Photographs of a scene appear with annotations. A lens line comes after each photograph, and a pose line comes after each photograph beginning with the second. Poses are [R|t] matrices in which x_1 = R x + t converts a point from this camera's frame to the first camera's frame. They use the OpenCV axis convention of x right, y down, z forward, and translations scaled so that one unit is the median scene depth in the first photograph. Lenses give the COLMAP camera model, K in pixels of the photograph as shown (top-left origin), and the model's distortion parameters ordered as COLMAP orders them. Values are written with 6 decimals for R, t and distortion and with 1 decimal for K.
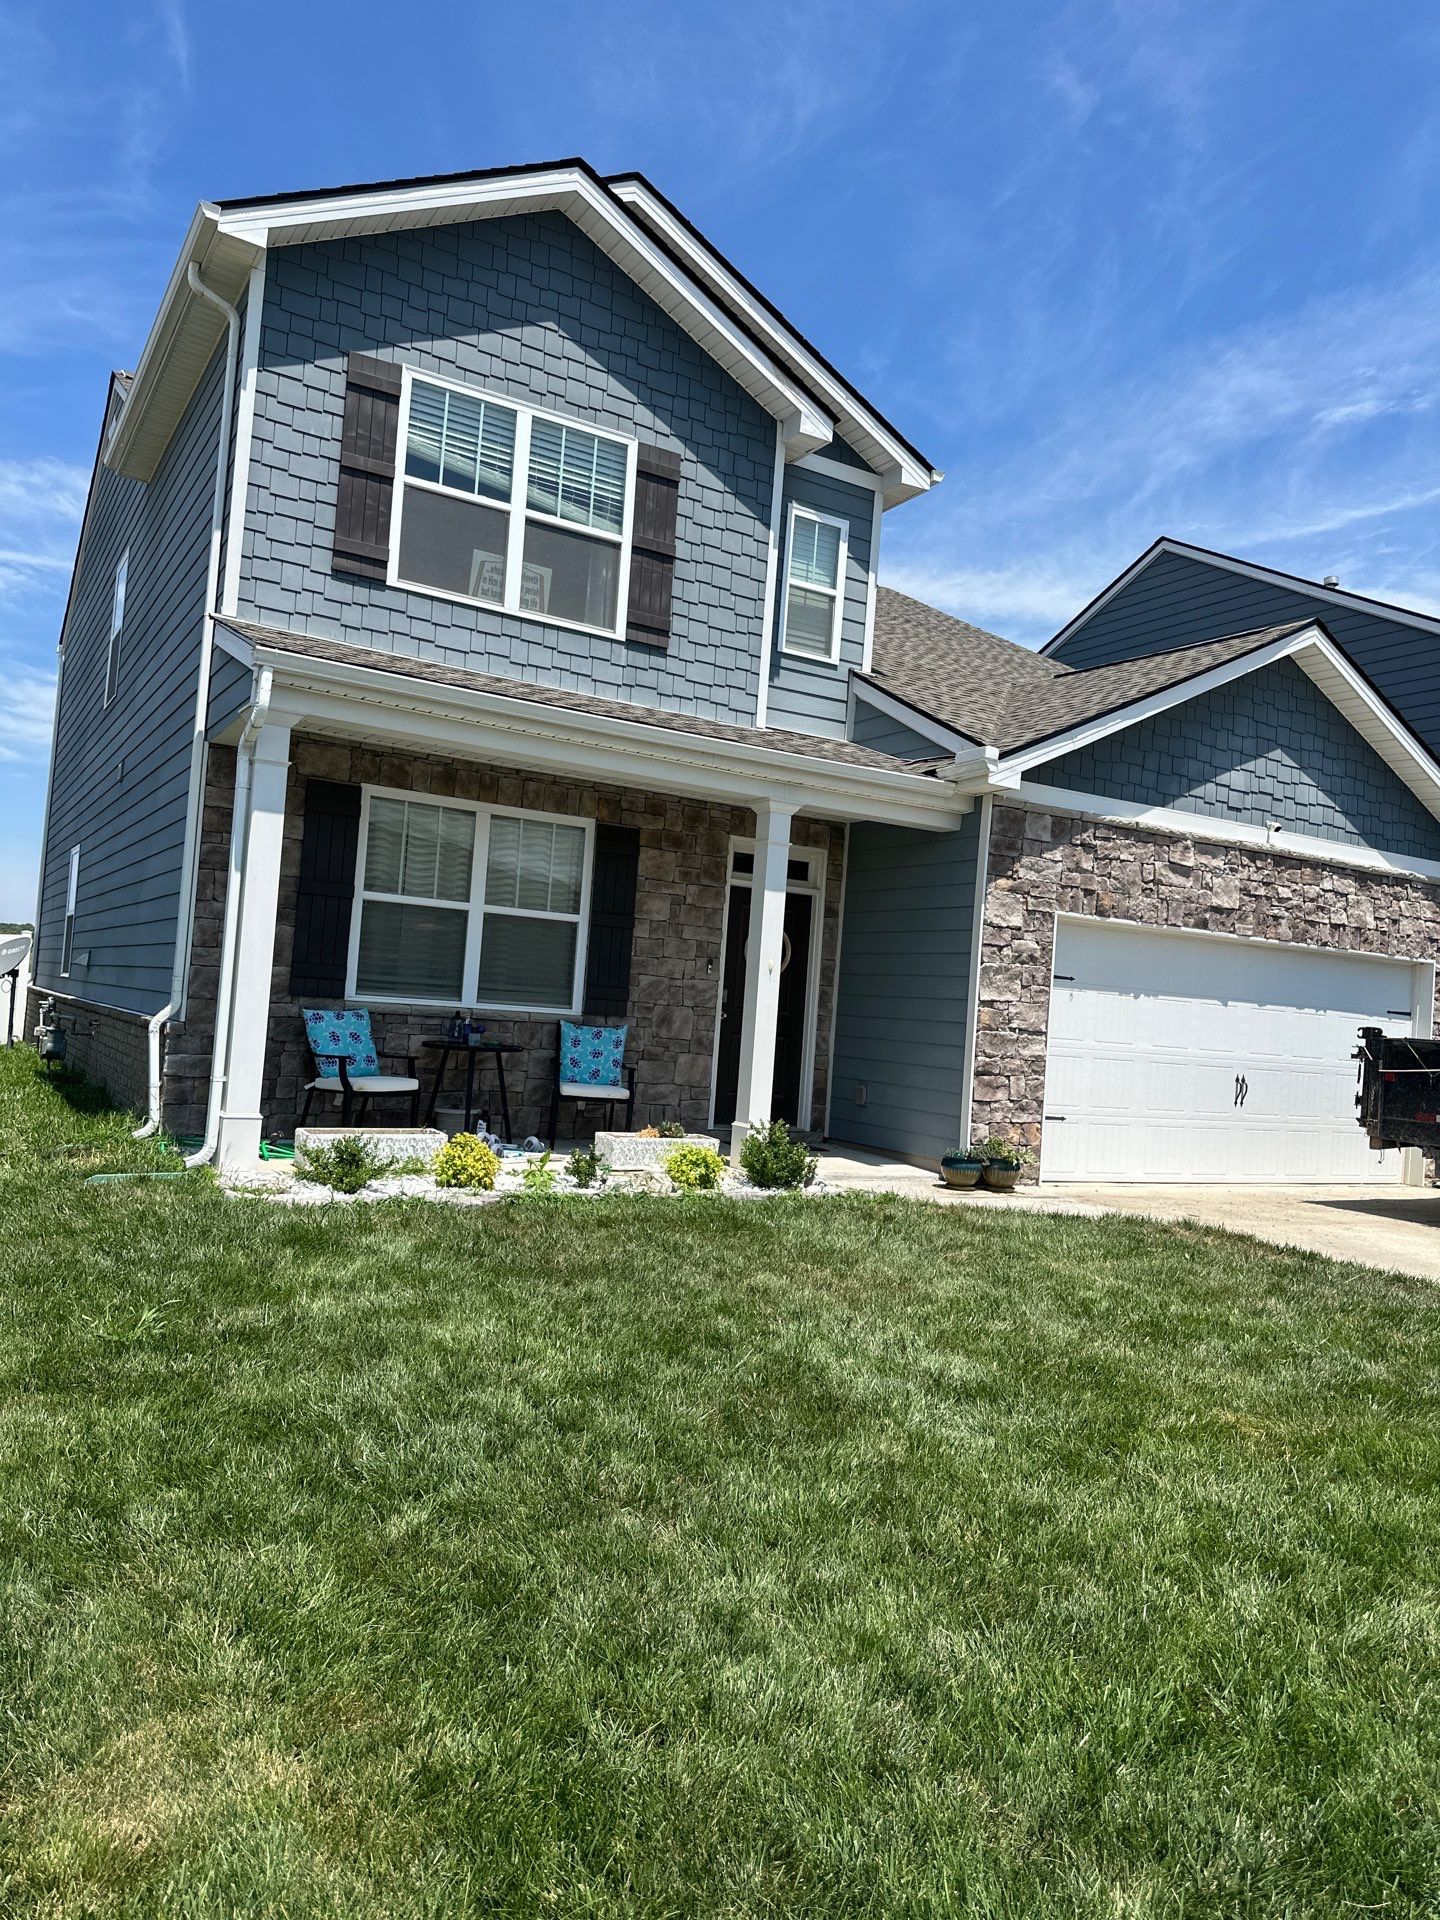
lens RADIAL K [[1350.7, 0, 716.5], [0, 1350.7, 976.1], [0, 0, 1]] dist [0.064933, -0.003525]
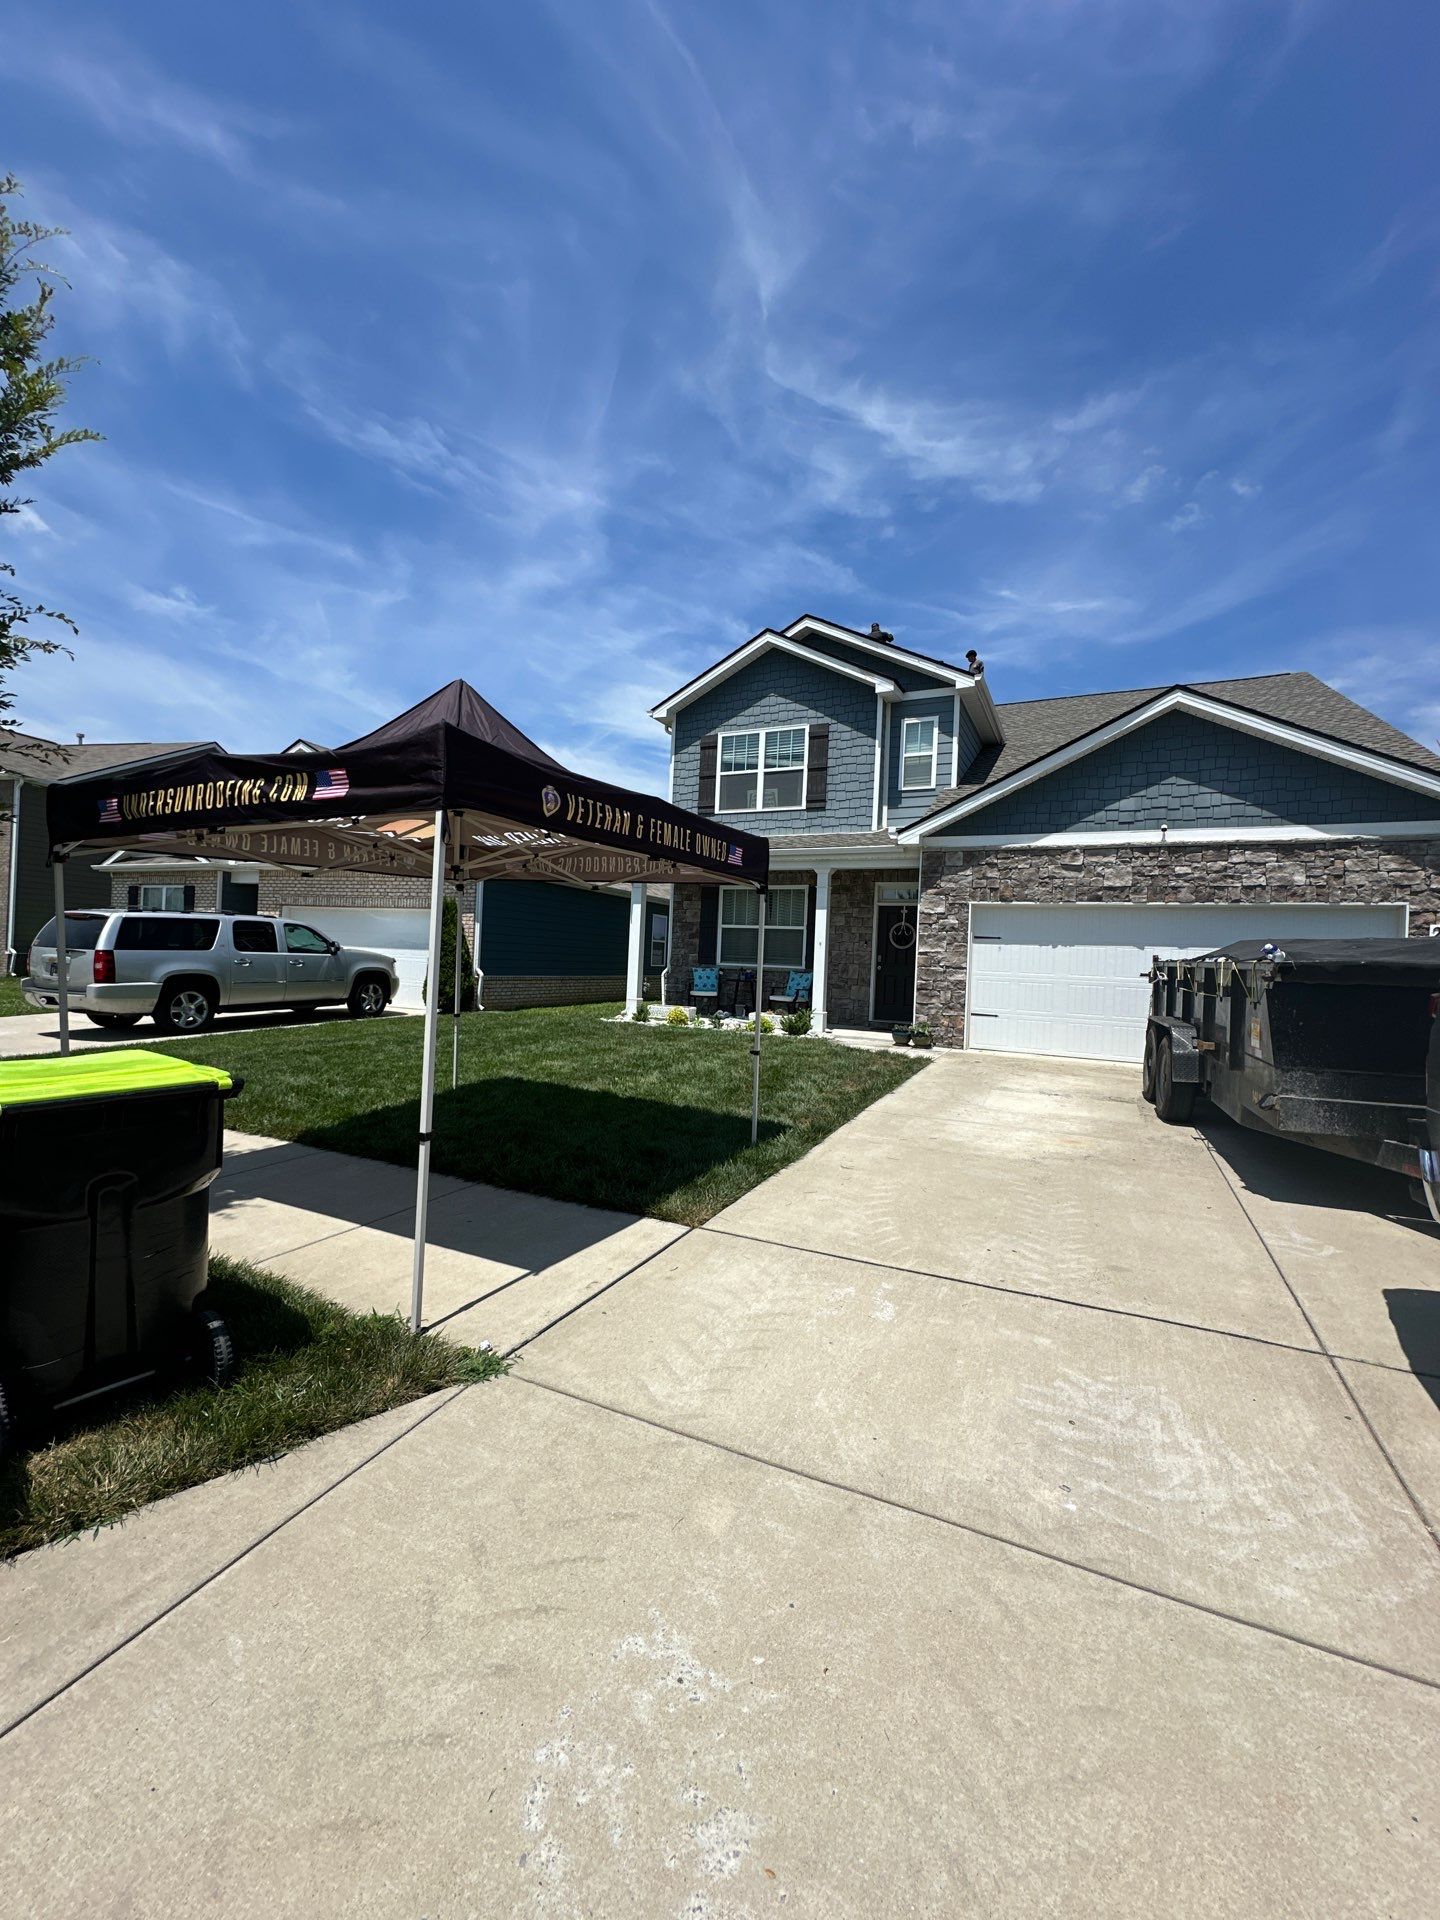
lens RADIAL K [[779.6, 0, 709.6], [0, 779.6, 957.7], [0, 0, 1]] dist [0.002545, -0.000017]
pose [[0.544057, -0.052150, -0.837426, 0.943464], [0.021694, 0.998607, -0.048094, 0.071251], [0.838768, 0.007999, 0.544430, 0.121016]]
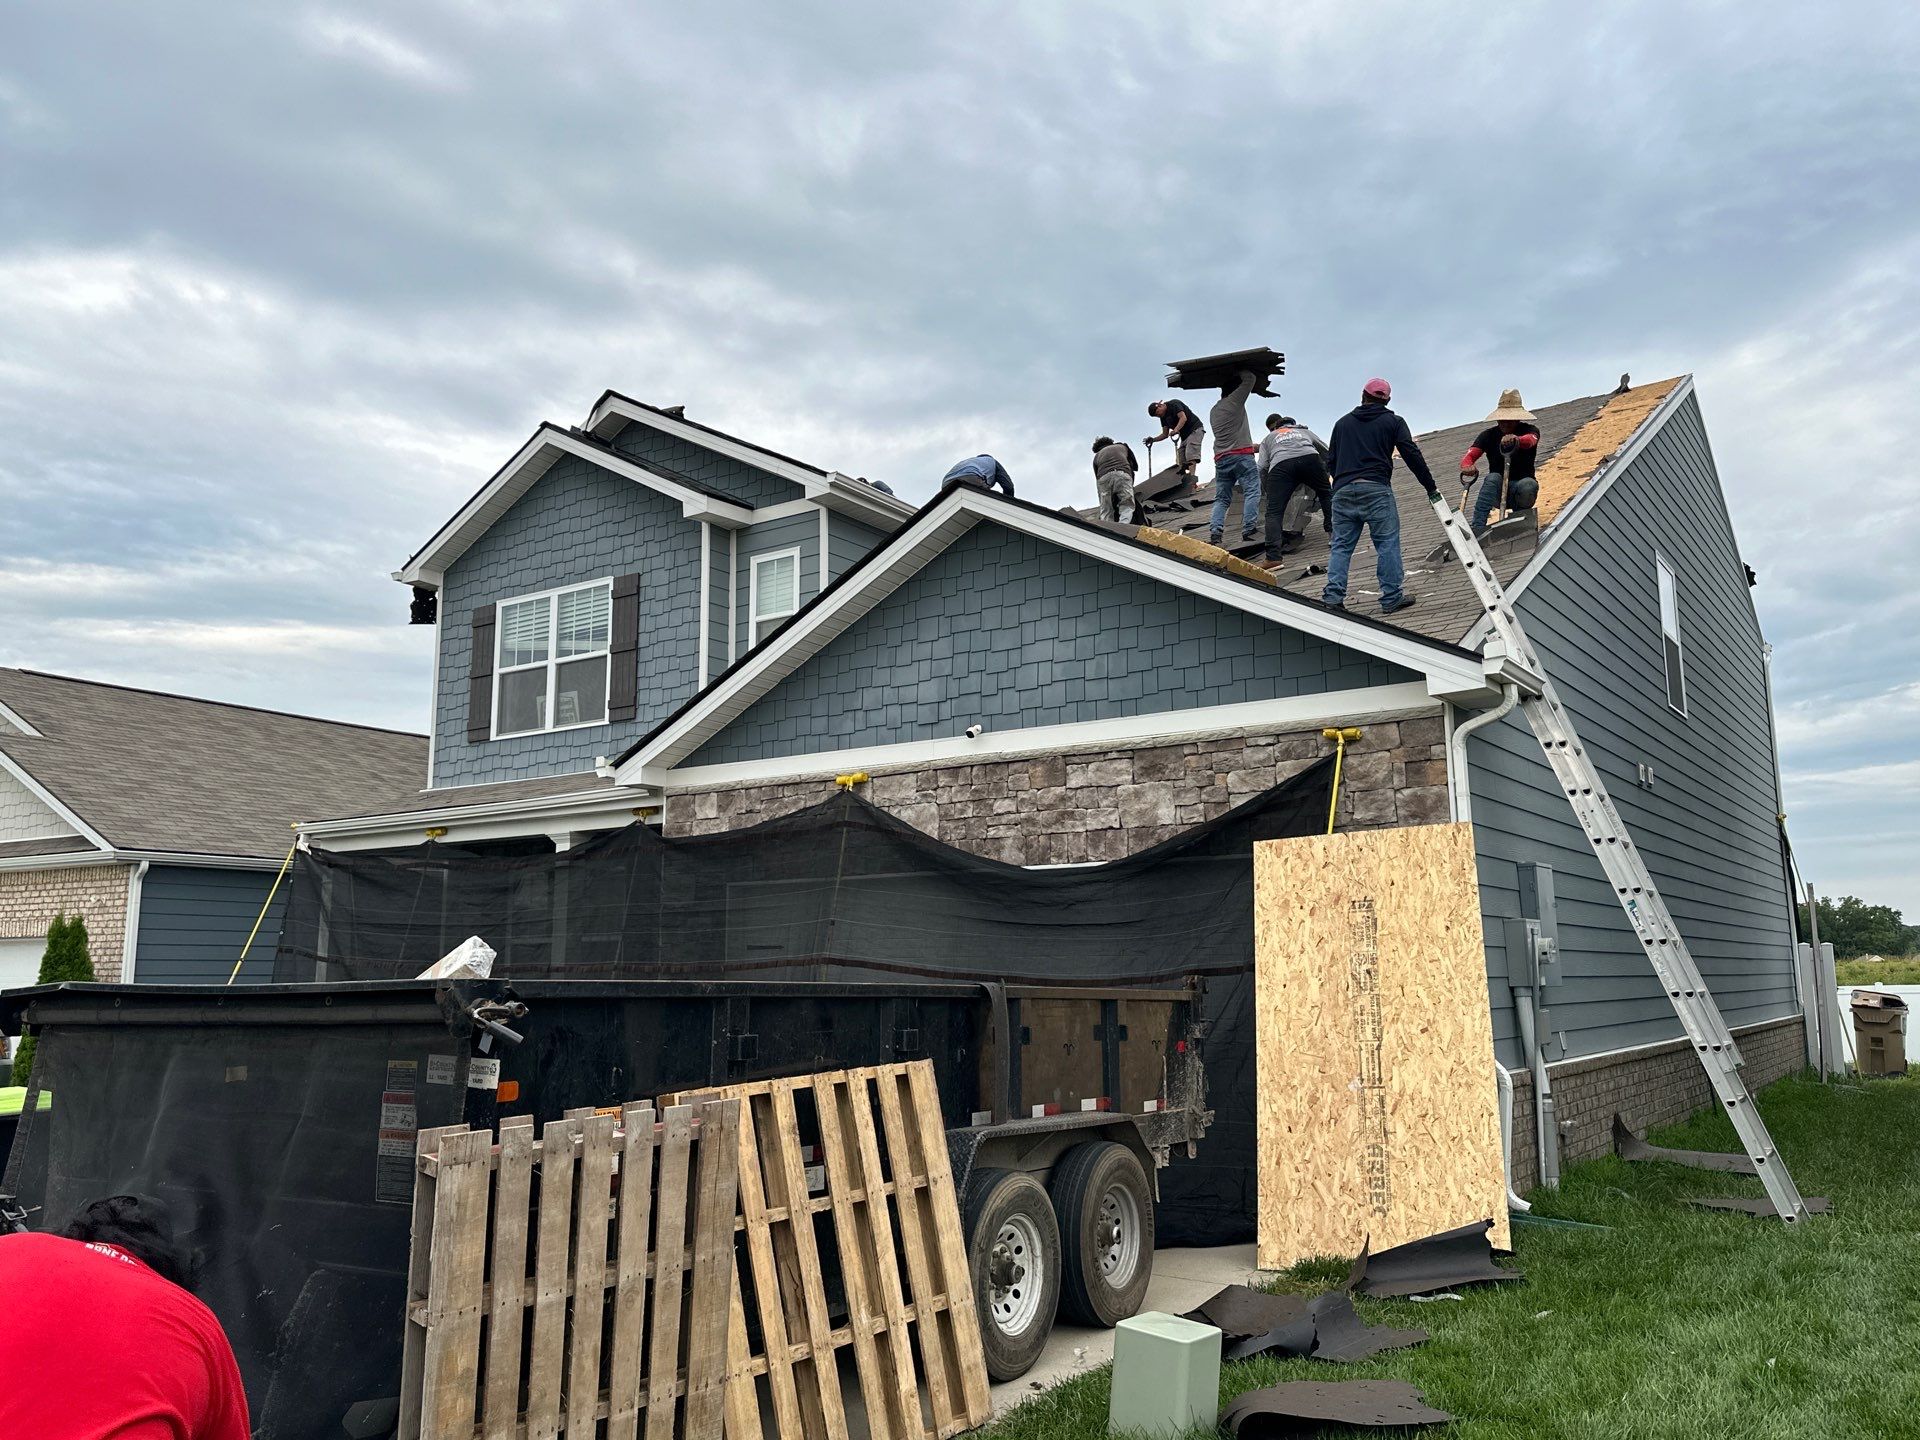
lens RADIAL K [[1516.4, 0, 964.8], [0, 1516.4, 717.6], [0, 0, 1]] dist [0.010469, 0.000963]
pose [[0.420630, -0.229877, -0.877626, 1.339864], [0.061533, 0.972367, -0.225201, 0.096840], [0.905143, 0.040724, 0.423152, 0.675817]]
